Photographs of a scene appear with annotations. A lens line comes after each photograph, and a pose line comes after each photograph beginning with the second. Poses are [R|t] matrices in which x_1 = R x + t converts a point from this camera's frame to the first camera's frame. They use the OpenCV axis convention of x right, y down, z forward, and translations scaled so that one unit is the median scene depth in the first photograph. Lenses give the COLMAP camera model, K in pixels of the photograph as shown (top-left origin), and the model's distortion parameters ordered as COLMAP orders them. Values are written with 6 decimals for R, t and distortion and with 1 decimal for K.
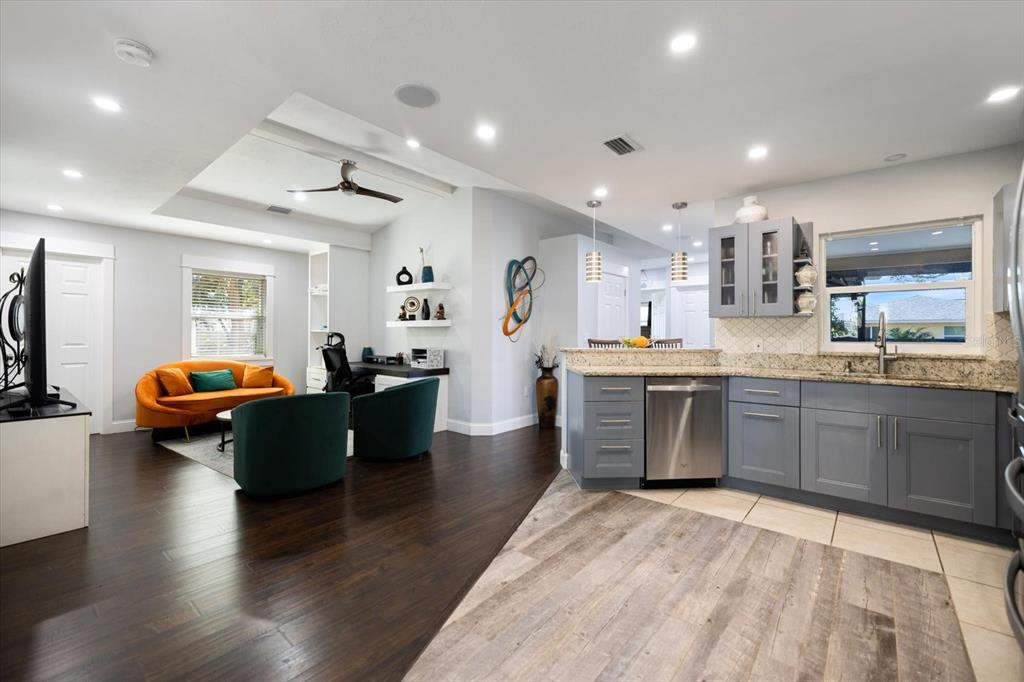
lens RADIAL K [[430.0, 0, 513.3], [0, 430.0, 337.9], [0, 0, 1]] dist [0.007532, -0.001788]
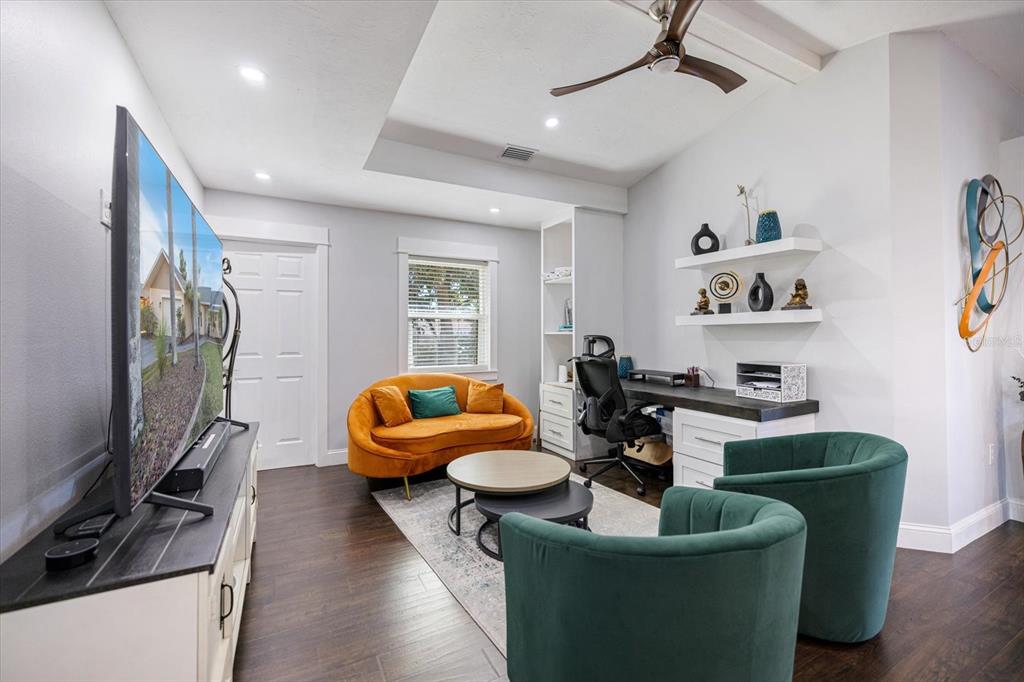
lens RADIAL K [[430.0, 0, 515.4], [0, 430.0, 334.5], [0, 0, 1]] dist [0.007532, -0.001788]
pose [[0.928879, -0.009821, -0.370254, -0.404028], [0.007285, 0.999939, -0.008248, -0.012840], [0.370312, 0.004964, 0.928894, 0.508034]]
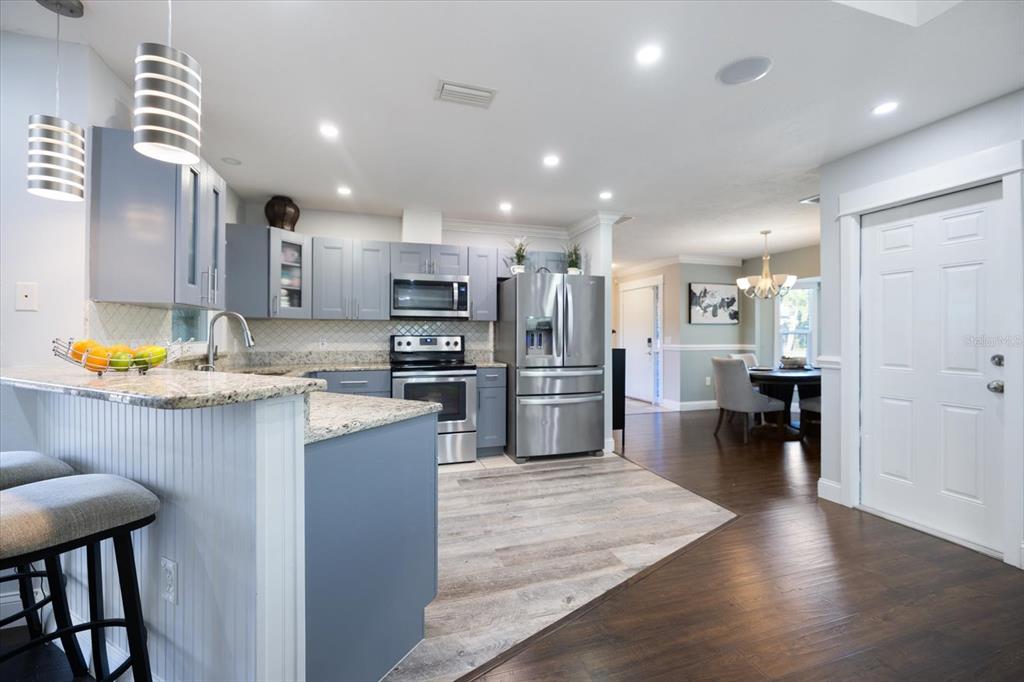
lens RADIAL K [[430.0, 0, 510.7], [0, 430.0, 338.7], [0, 0, 1]] dist [0.007532, -0.001788]
pose [[-0.842890, -0.010725, 0.537979, -0.171985], [-0.003140, 0.999882, 0.015013, -0.011318], [-0.538077, 0.010965, -0.842824, 1.160270]]
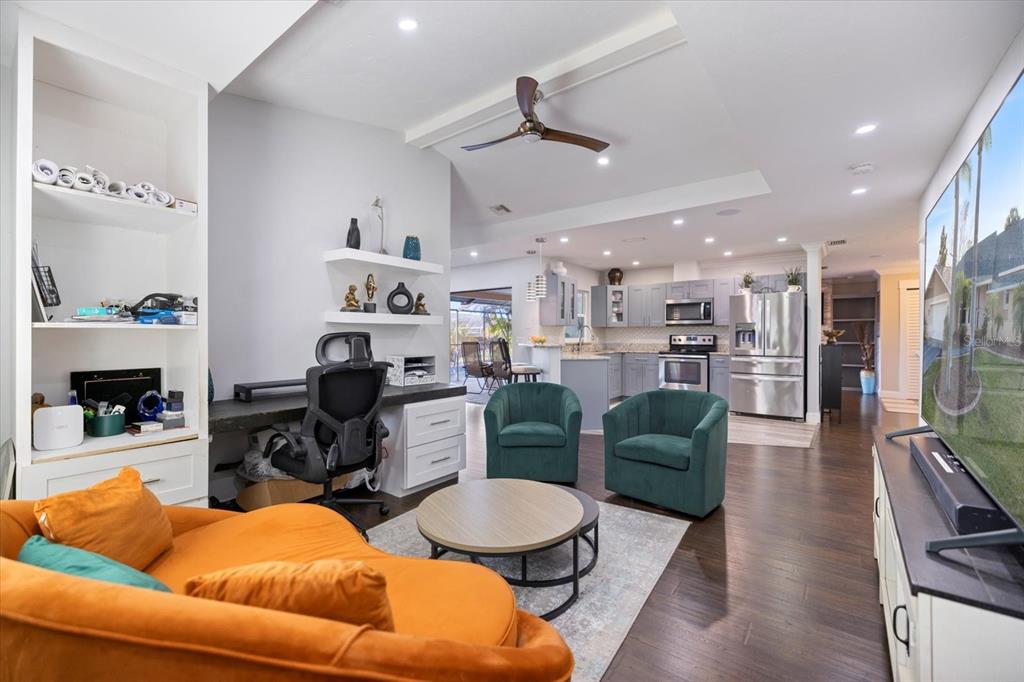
lens RADIAL K [[430.0, 0, 511.8], [0, 430.0, 336.2], [0, 0, 1]] dist [0.007532, -0.001788]
pose [[-0.031397, -0.008255, 0.999473, -1.227806], [0.004420, 0.999955, 0.008397, -0.016175], [-0.999497, 0.004681, -0.031359, 1.166007]]
